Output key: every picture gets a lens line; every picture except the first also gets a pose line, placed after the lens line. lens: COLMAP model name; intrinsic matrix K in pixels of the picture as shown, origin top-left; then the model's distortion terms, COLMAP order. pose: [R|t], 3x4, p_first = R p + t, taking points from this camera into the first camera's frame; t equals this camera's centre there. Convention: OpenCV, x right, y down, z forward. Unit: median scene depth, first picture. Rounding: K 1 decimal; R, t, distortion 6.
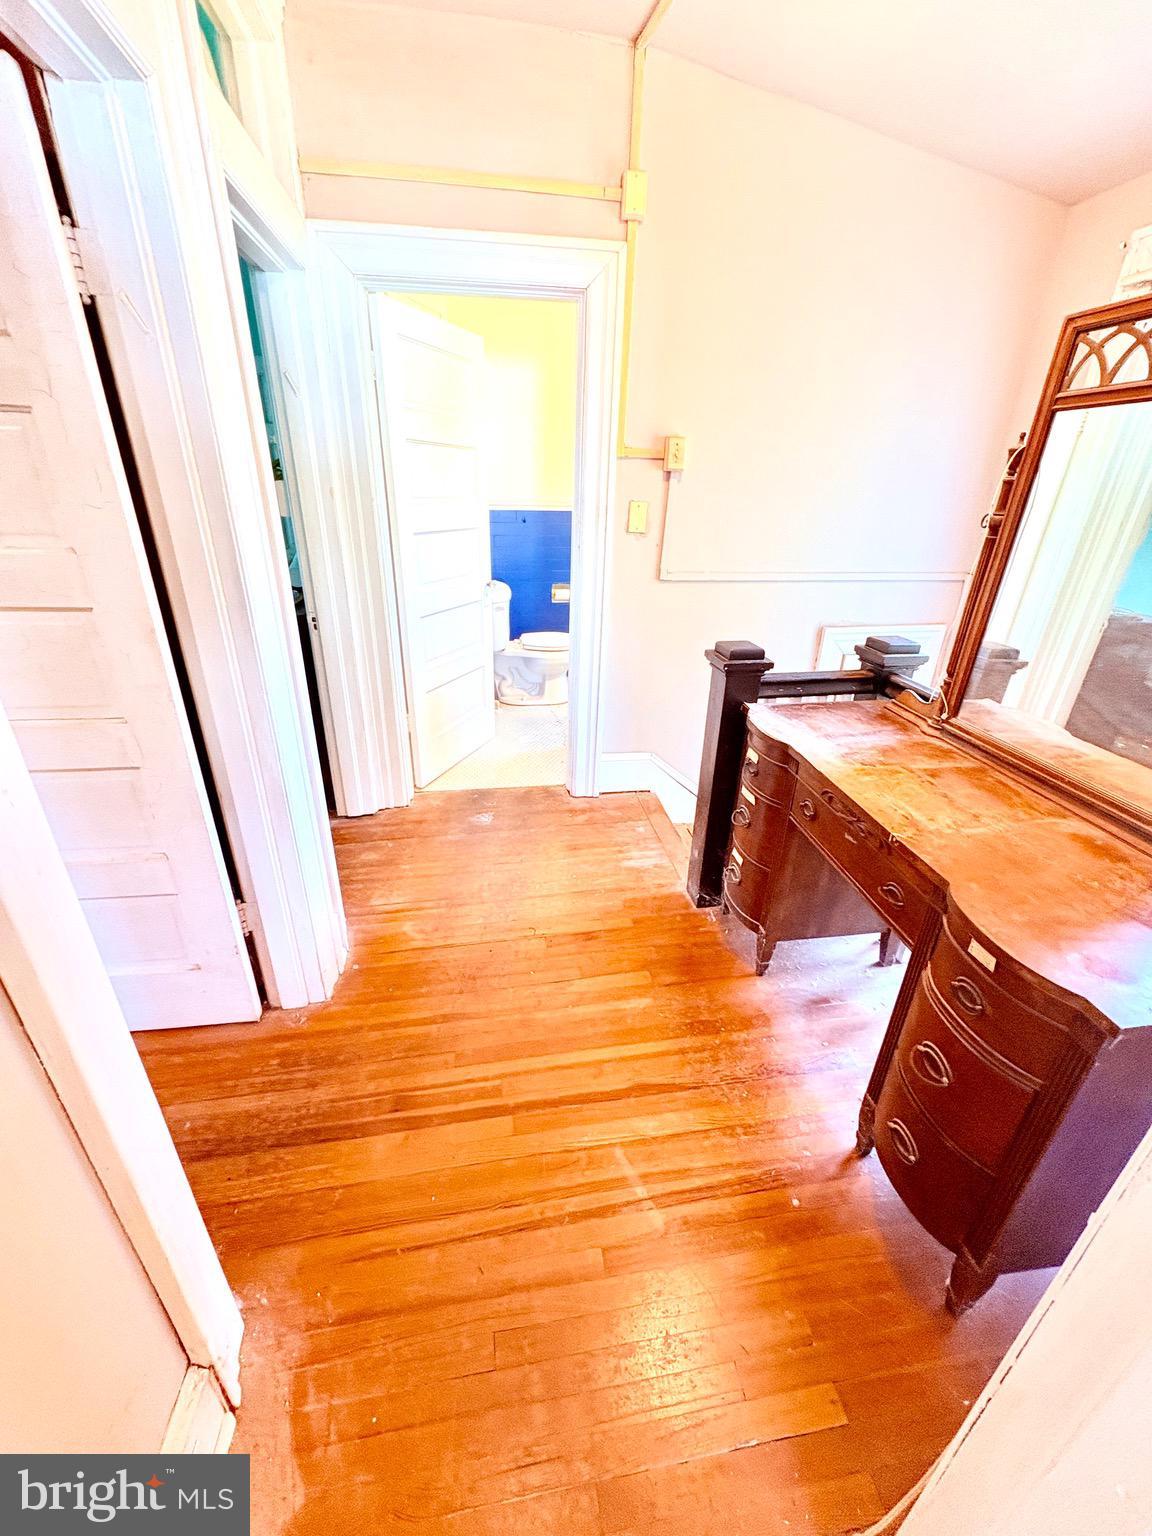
lens RADIAL K [[613.9, 0, 573.7], [0, 613.9, 766.4], [0, 0, 1]] dist [0.001764, 0.000129]
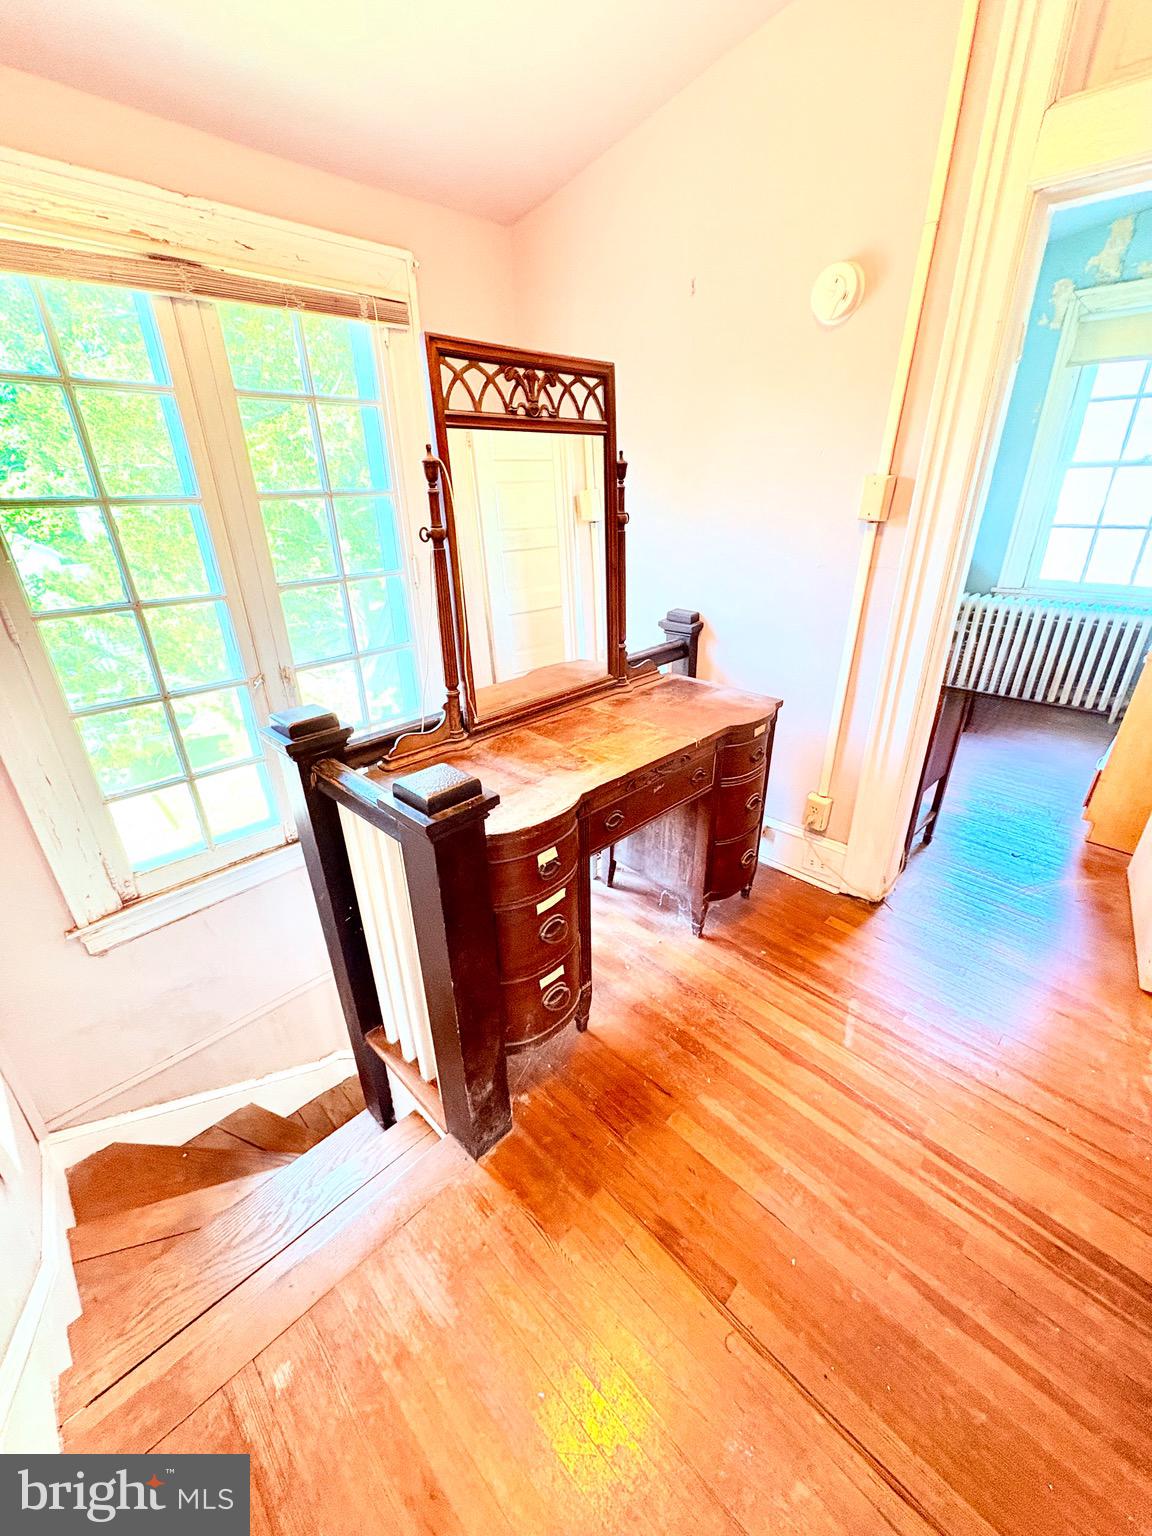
lens RADIAL K [[613.9, 0, 576.2], [0, 613.9, 767.5], [0, 0, 1]] dist [0.001764, 0.000129]
pose [[-0.584247, -0.348262, 0.733055, -0.302254], [0.355556, 0.702114, 0.616941, -0.668757], [-0.729545, 0.621088, -0.286381, 1.362194]]
